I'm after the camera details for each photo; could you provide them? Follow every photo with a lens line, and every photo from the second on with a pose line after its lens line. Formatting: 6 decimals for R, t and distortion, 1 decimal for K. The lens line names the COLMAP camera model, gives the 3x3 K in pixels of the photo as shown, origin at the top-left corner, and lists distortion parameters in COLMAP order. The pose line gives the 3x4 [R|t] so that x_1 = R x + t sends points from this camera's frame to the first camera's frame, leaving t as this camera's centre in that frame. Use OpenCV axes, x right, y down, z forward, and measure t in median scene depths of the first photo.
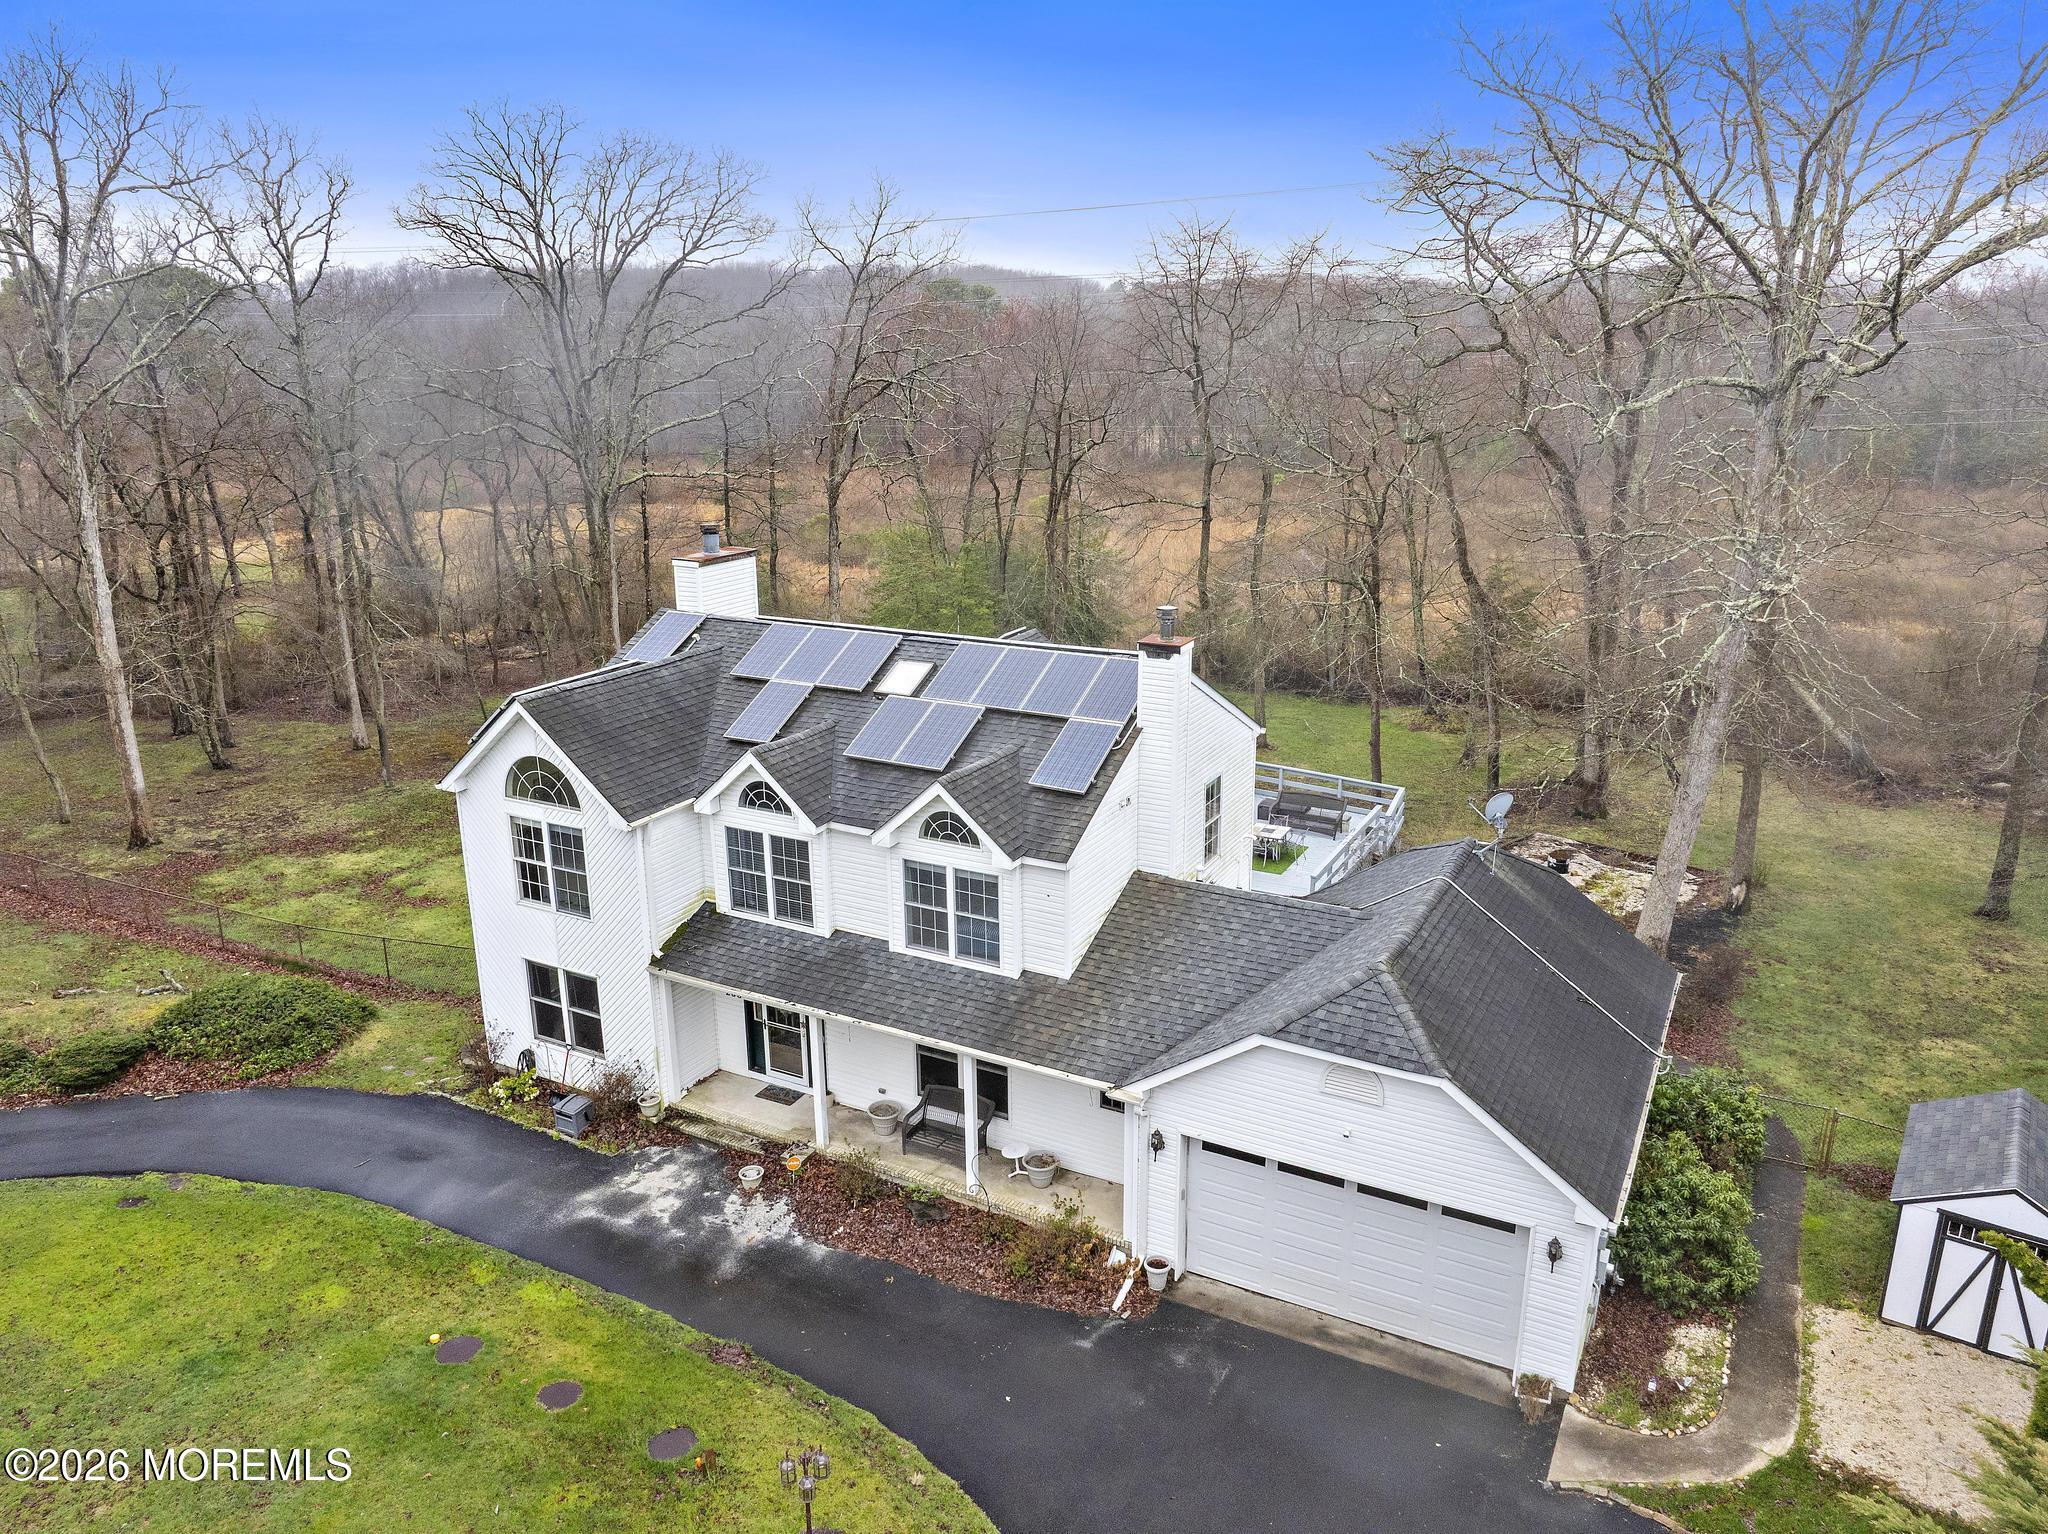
lens RADIAL K [[1440.6, 0, 1034.9], [0, 1440.6, 753.1], [0, 0, 1]] dist [-0.036540, 0.001291]
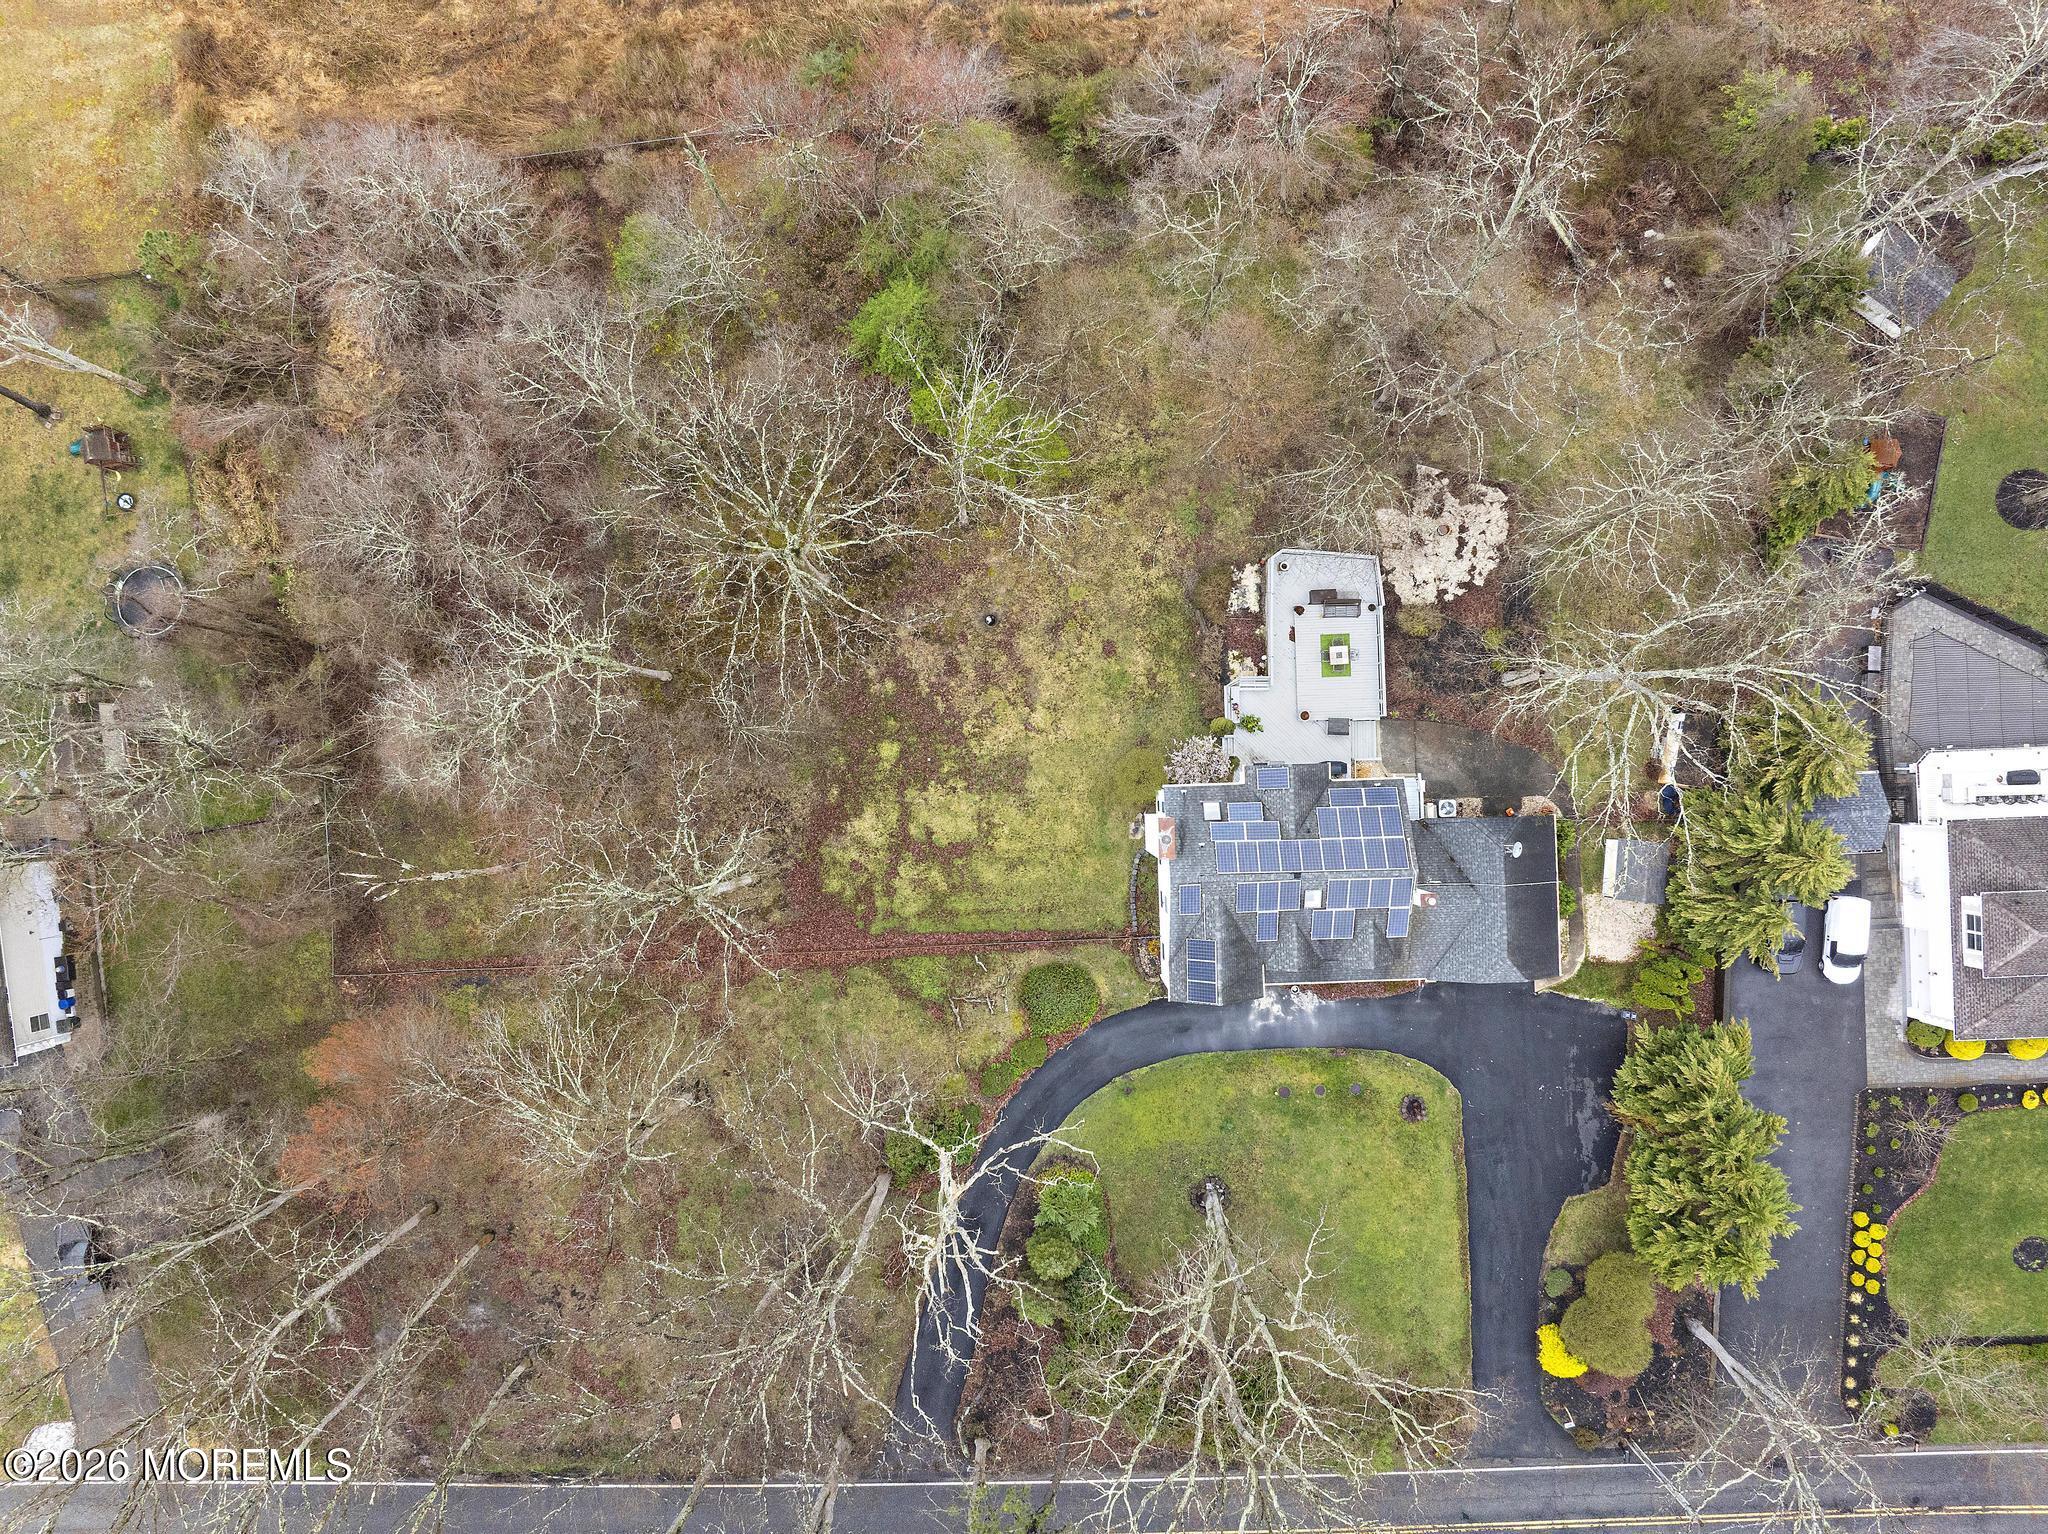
lens RADIAL K [[1440.6, 0, 1031.9], [0, 1440.6, 760.5], [0, 0, 1]] dist [-0.036540, 0.001291]
pose [[0.866361, -0.499342, 0.008756, -0.471686], [0.138627, 0.257289, 0.956339, -2.934533], [-0.479794, -0.827321, 0.292128, 0.755718]]
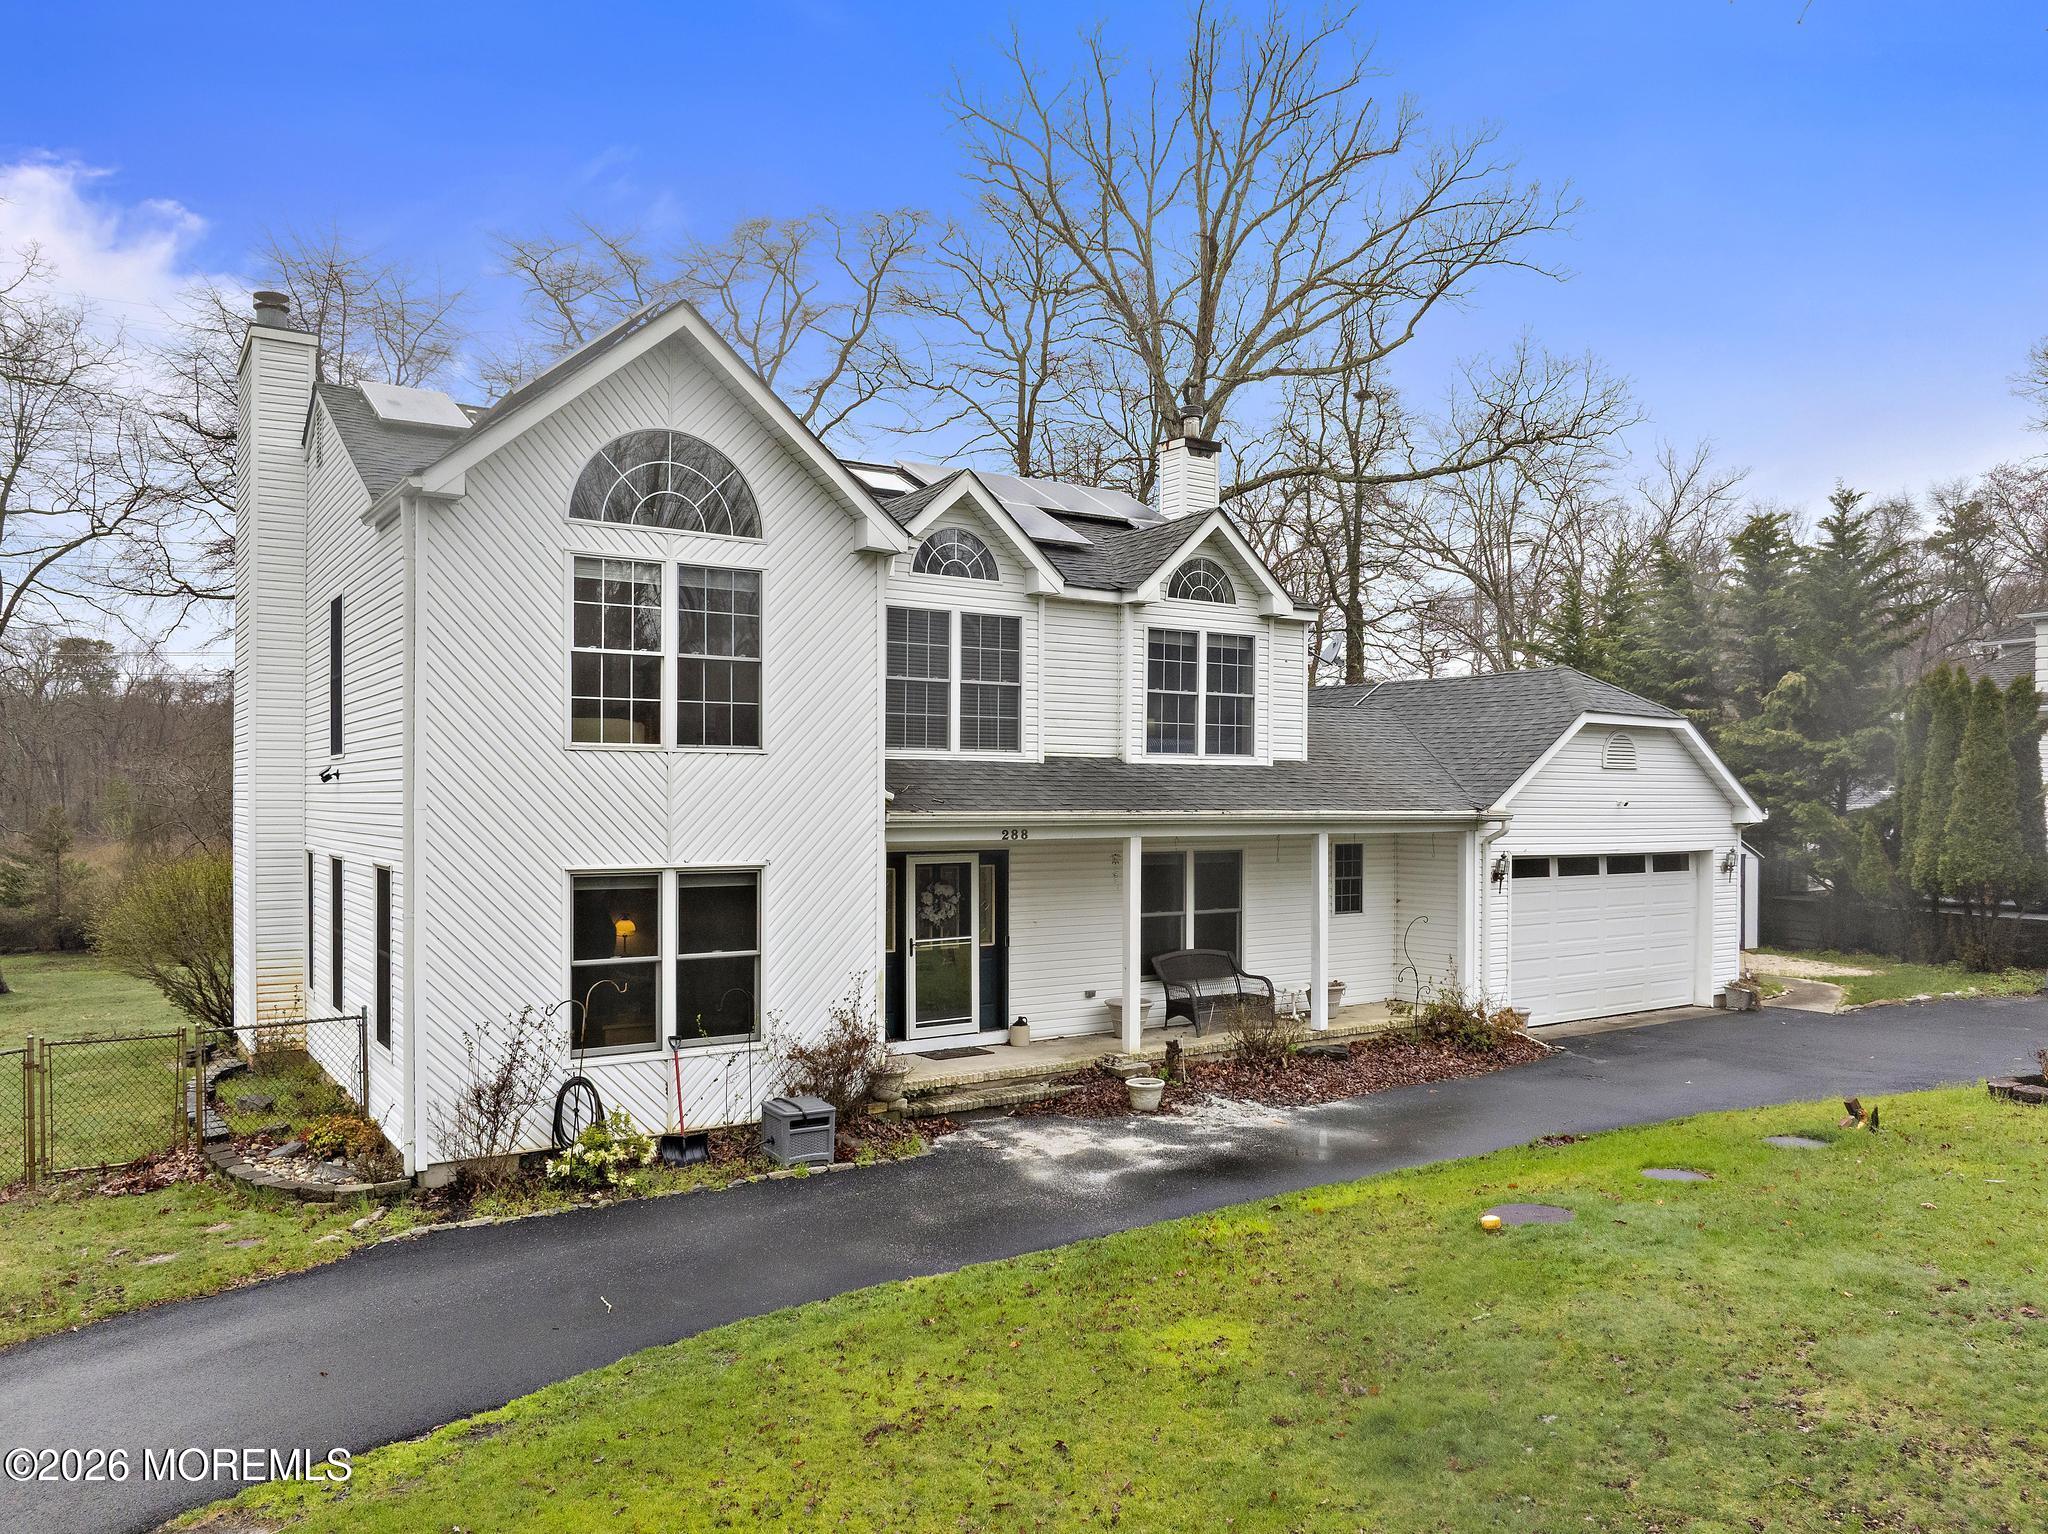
lens RADIAL K [[1440.6, 0, 1024.0], [0, 1440.6, 810.4], [0, 0, 1]] dist [-0.036540, 0.001291]
pose [[0.475475, -0.001322, 0.879728, -0.769618], [0.238672, 0.962687, -0.127550, 0.240600], [-0.846735, 0.270613, 0.458049, 0.709652]]
